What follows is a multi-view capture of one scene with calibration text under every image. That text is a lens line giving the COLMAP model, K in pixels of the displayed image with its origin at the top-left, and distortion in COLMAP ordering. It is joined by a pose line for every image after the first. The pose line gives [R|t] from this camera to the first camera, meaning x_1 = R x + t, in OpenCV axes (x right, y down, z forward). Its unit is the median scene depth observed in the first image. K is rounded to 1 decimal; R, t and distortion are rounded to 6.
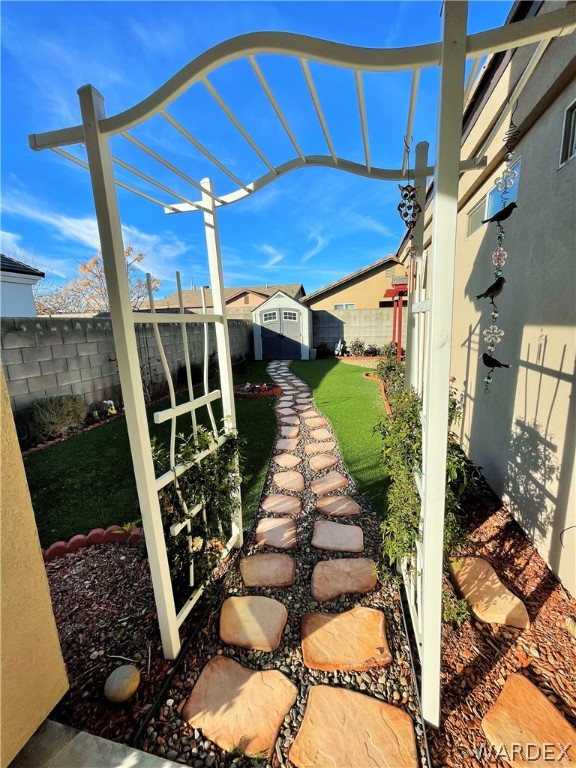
lens RADIAL K [[307.8, 0, 289.5], [0, 307.8, 384.5], [0, 0, 1]] dist [-0.003985, -0.000181]
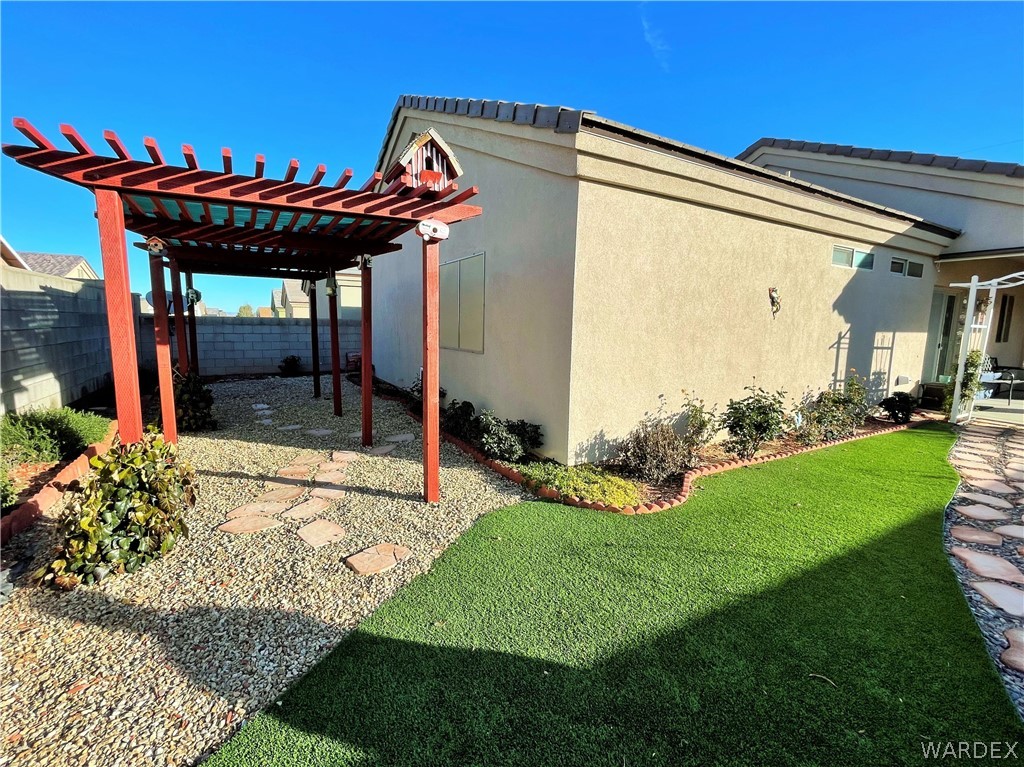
lens RADIAL K [[449.8, 0, 508.6], [0, 449.8, 381.2], [0, 0, 1]] dist [-0.001962, 0.000397]
pose [[-0.680078, -0.076916, 0.729094, 0.051660], [0.147580, 0.959762, 0.238909, -0.351621], [-0.718132, 0.270077, -0.641362, 1.758724]]
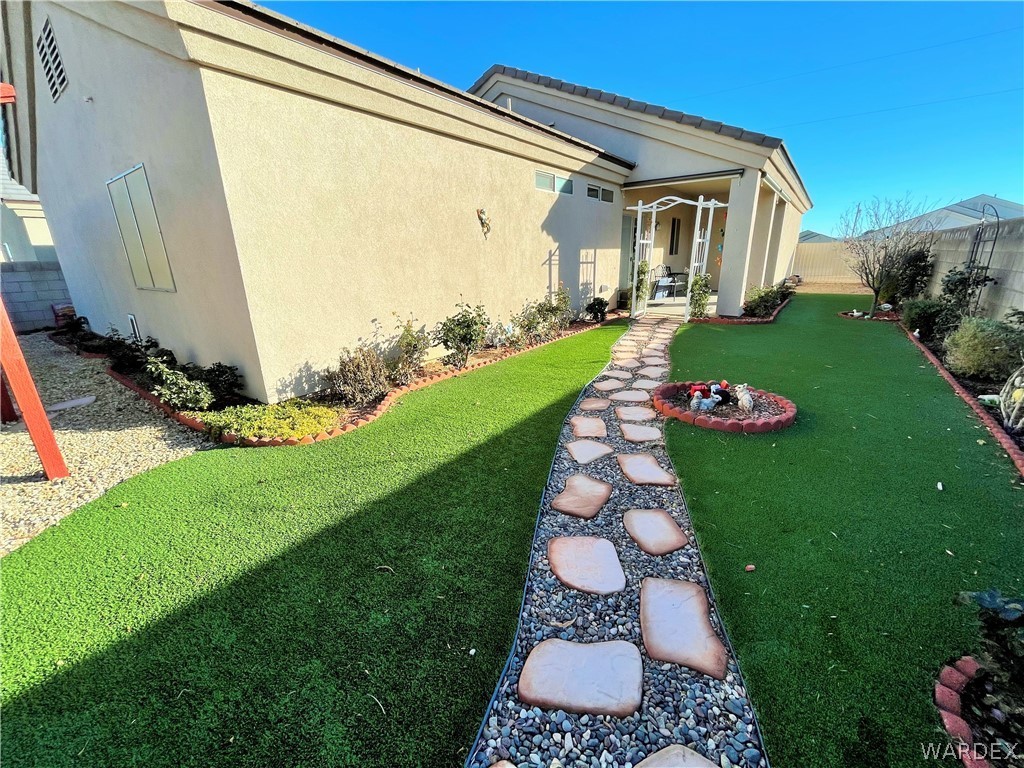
lens RADIAL K [[410.4, 0, 507.6], [0, 410.4, 381.8], [0, 0, 1]] dist [-0.003985, -0.000181]
pose [[-0.912740, -0.068989, 0.402675, -0.074154], [0.132303, 0.882610, 0.451105, -0.302459], [-0.386526, 0.465016, -0.796466, 1.614897]]
